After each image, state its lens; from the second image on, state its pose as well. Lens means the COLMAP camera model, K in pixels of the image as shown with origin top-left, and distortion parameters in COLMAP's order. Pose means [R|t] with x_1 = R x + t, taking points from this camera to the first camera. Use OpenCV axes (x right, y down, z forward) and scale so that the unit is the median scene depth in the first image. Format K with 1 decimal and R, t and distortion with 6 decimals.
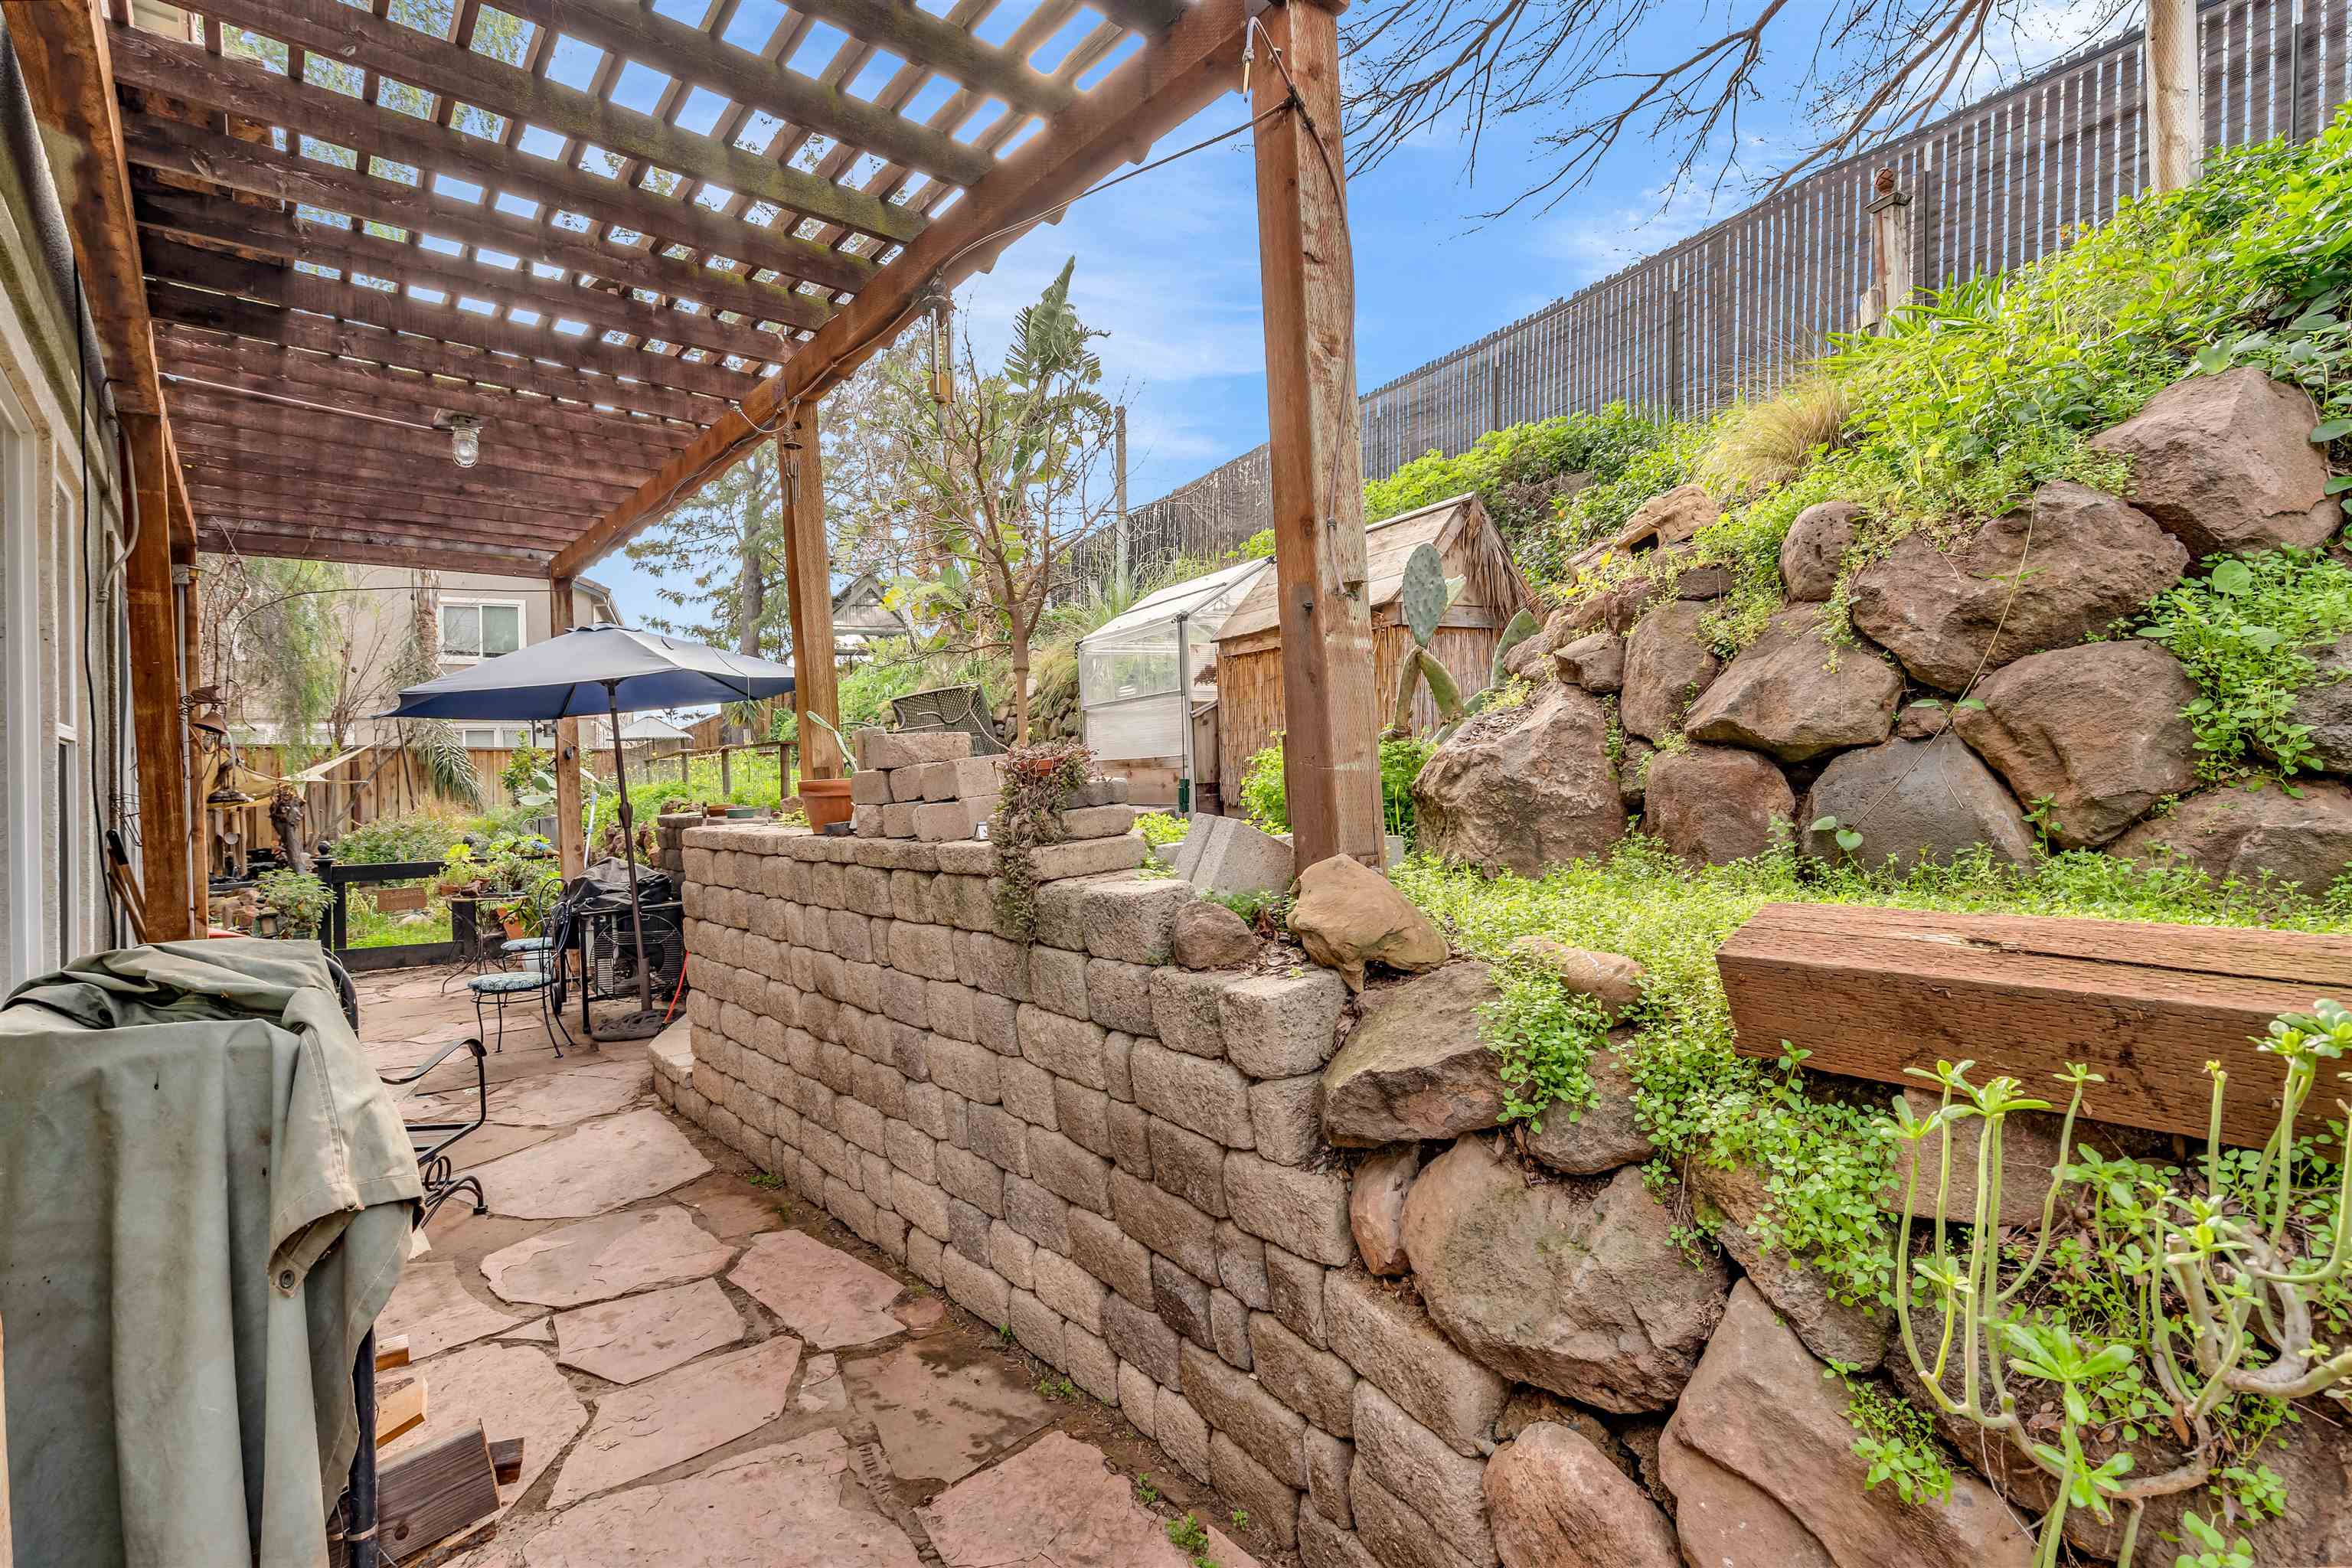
lens RADIAL K [[1064.8, 0, 1176.0], [0, 1064.8, 784.0], [0, 0, 1]] dist [-0.000891, 0.000441]
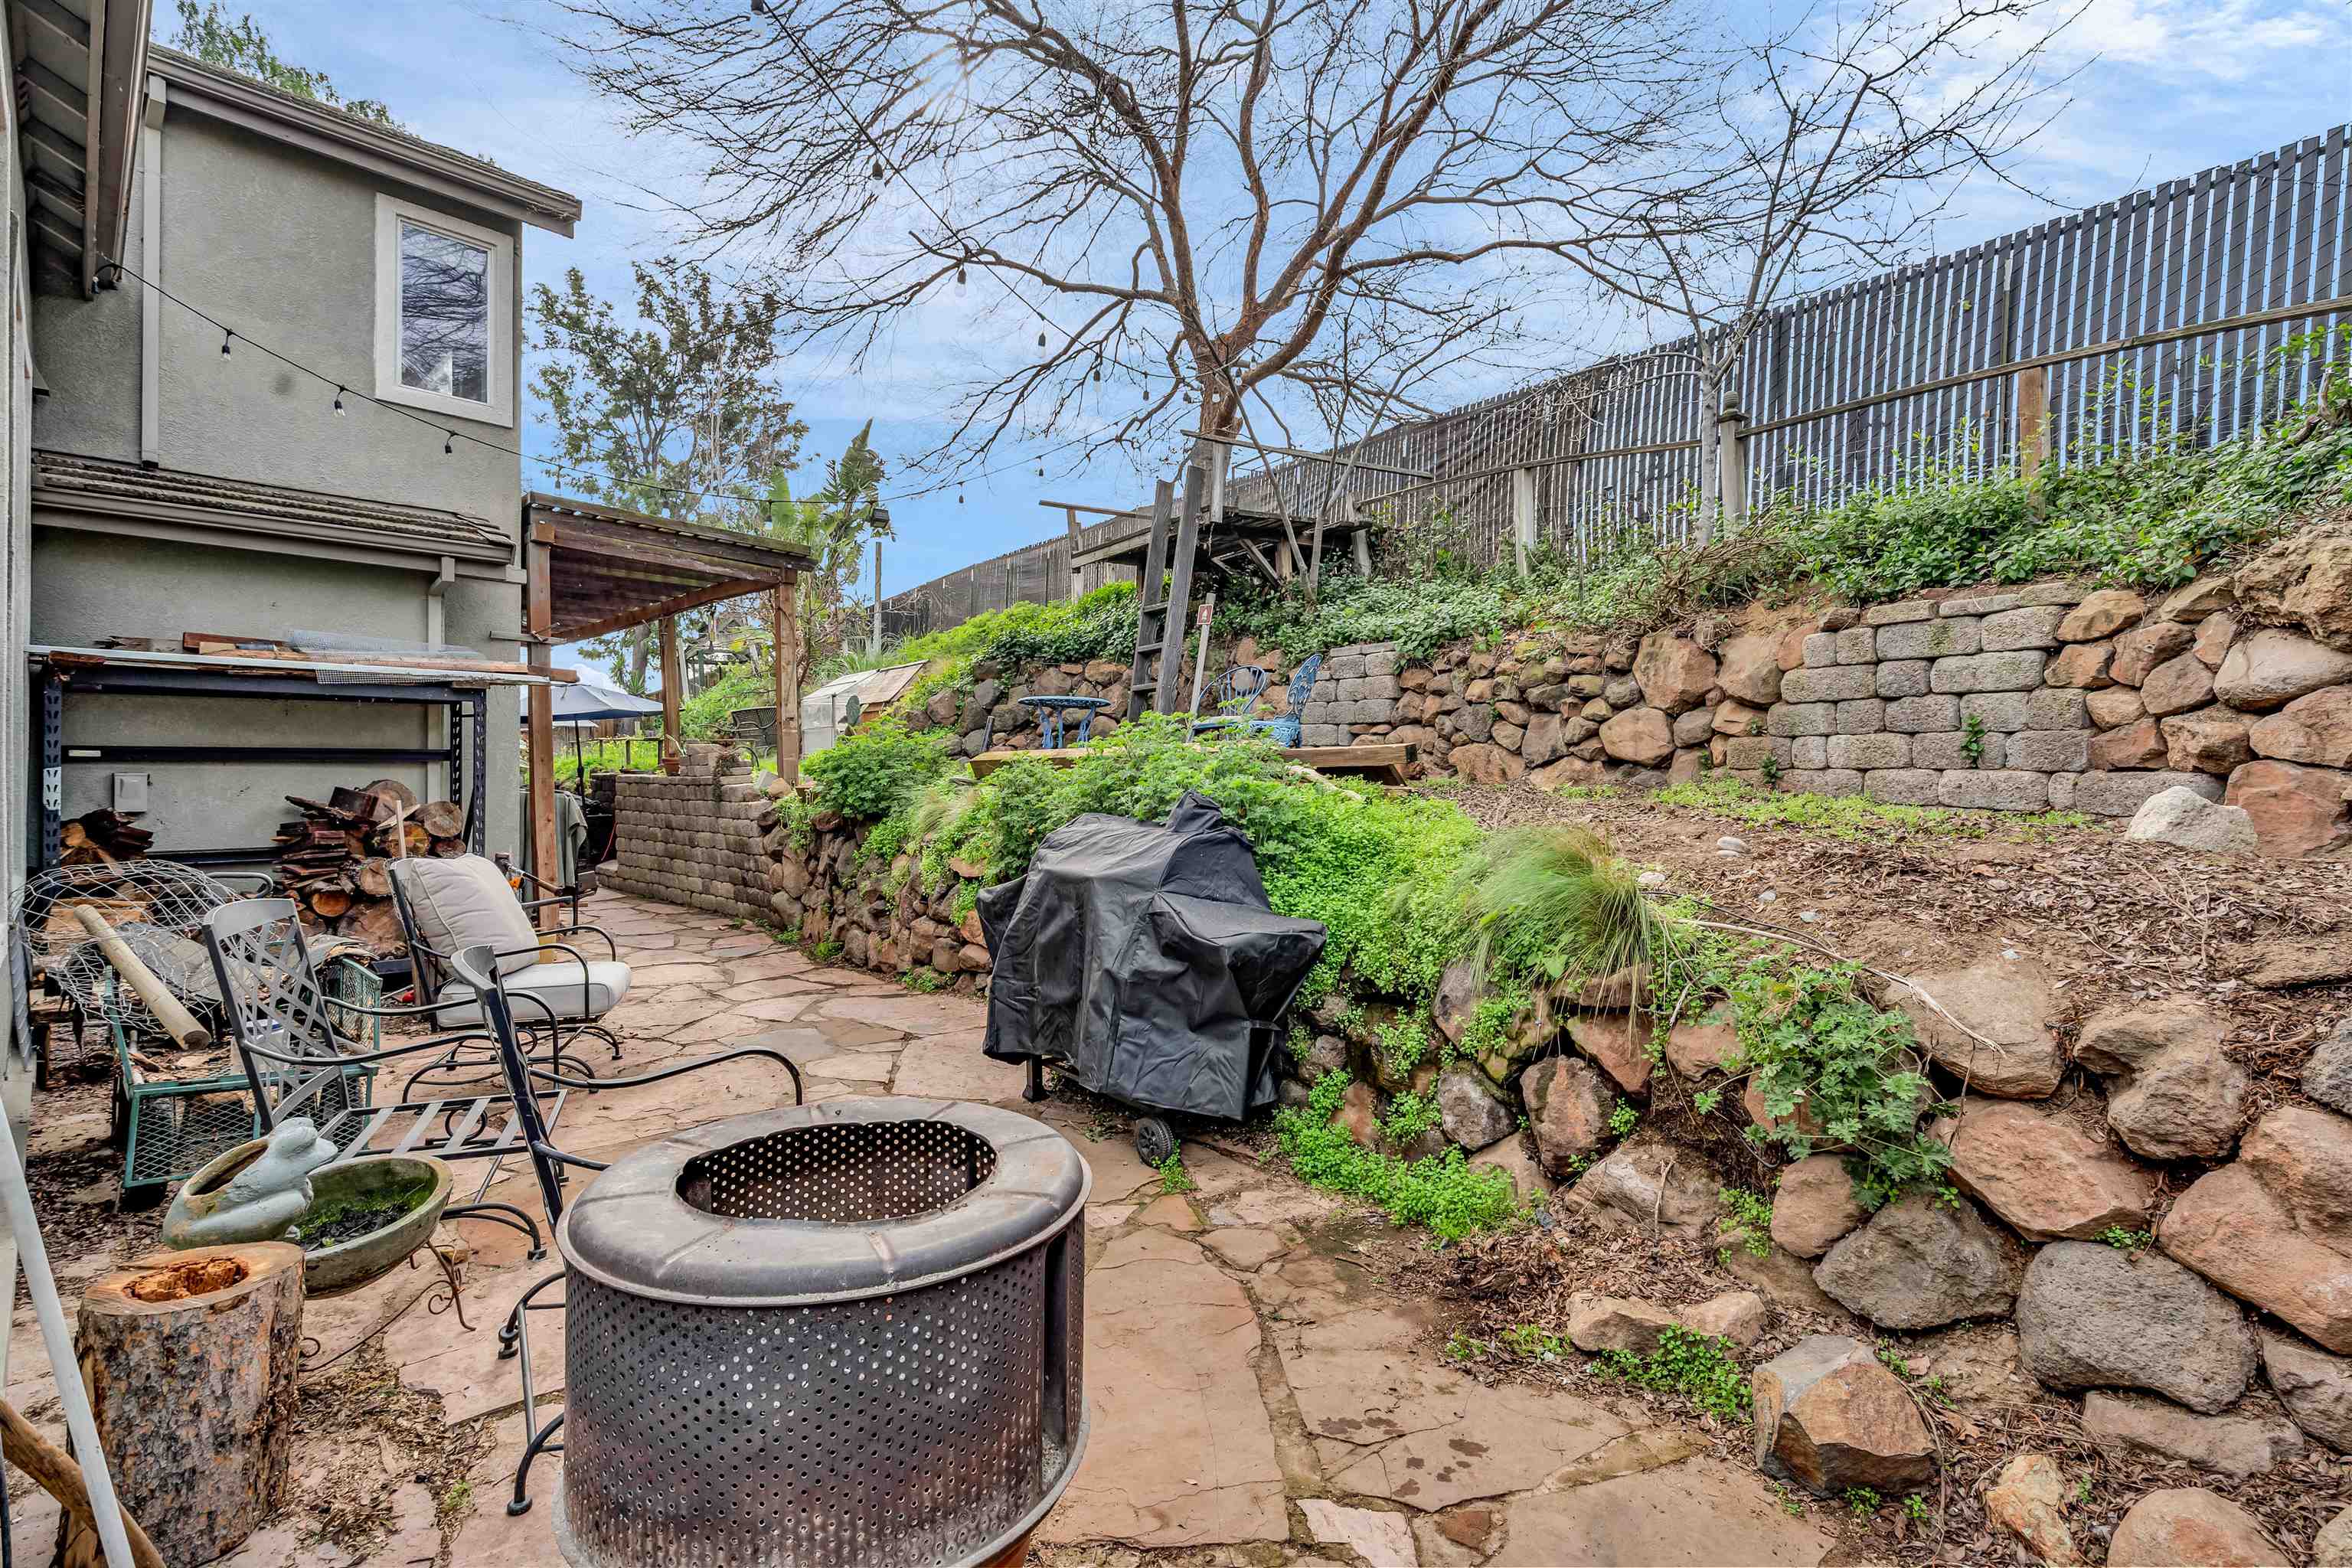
lens RADIAL K [[1064.8, 0, 1176.0], [0, 1064.8, 784.0], [0, 0, 1]] dist [-0.000891, 0.000441]
pose [[0.997401, 0.025599, 0.067345, 0.313233], [-0.026939, 0.999455, 0.019065, -0.006213], [-0.066820, -0.020830, 0.997548, -0.722187]]
